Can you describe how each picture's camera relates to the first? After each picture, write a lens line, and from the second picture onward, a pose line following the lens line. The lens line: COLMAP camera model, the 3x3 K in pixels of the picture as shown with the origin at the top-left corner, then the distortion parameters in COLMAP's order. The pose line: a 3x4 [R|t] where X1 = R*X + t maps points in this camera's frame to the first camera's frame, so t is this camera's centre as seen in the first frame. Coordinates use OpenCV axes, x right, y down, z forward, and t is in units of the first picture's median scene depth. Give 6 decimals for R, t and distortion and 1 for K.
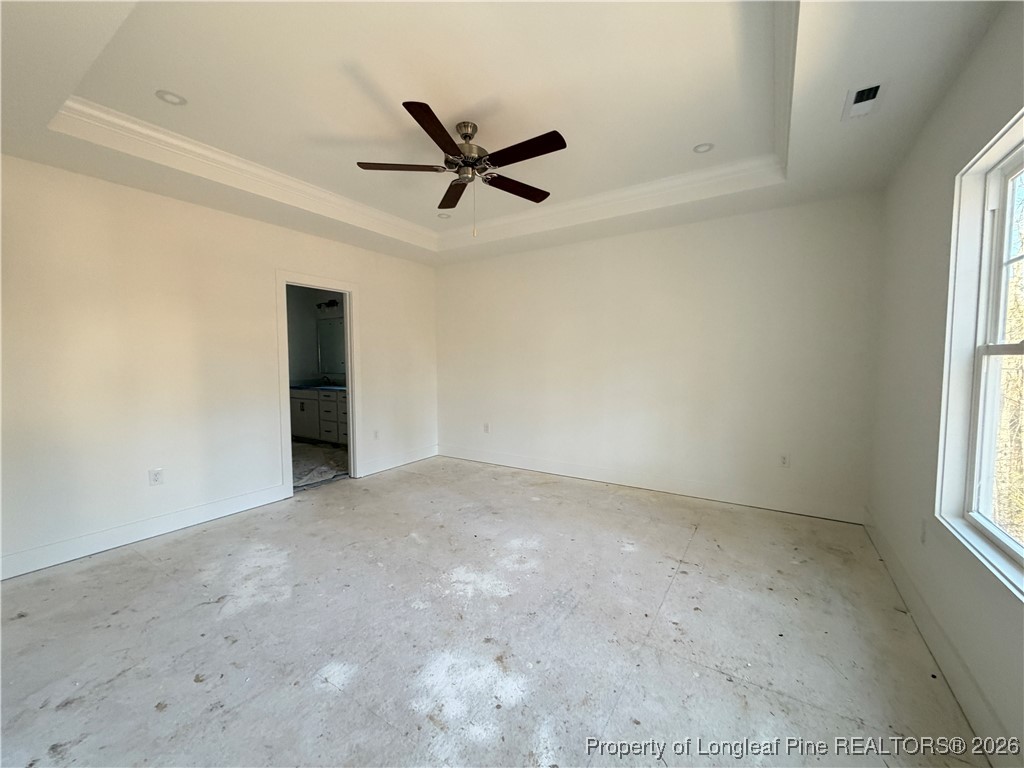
lens RADIAL K [[411.6, 0, 512.3], [0, 411.6, 384.4], [0, 0, 1]] dist [0.001326, -0.000037]
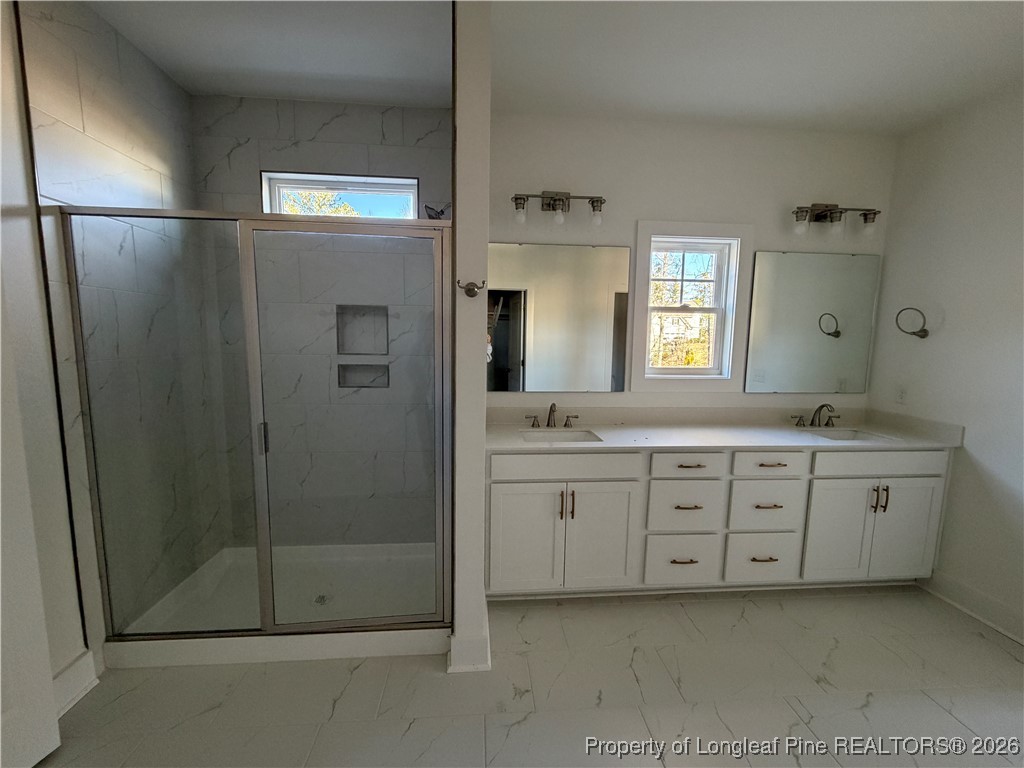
lens RADIAL K [[411.6, 0, 511.4], [0, 411.6, 384.2], [0, 0, 1]] dist [0.001326, -0.000037]
pose [[0.796958, -0.053706, 0.601642, -0.759541], [0.020028, 0.997841, 0.062544, -0.064644], [-0.603702, -0.037796, 0.796314, 0.794629]]
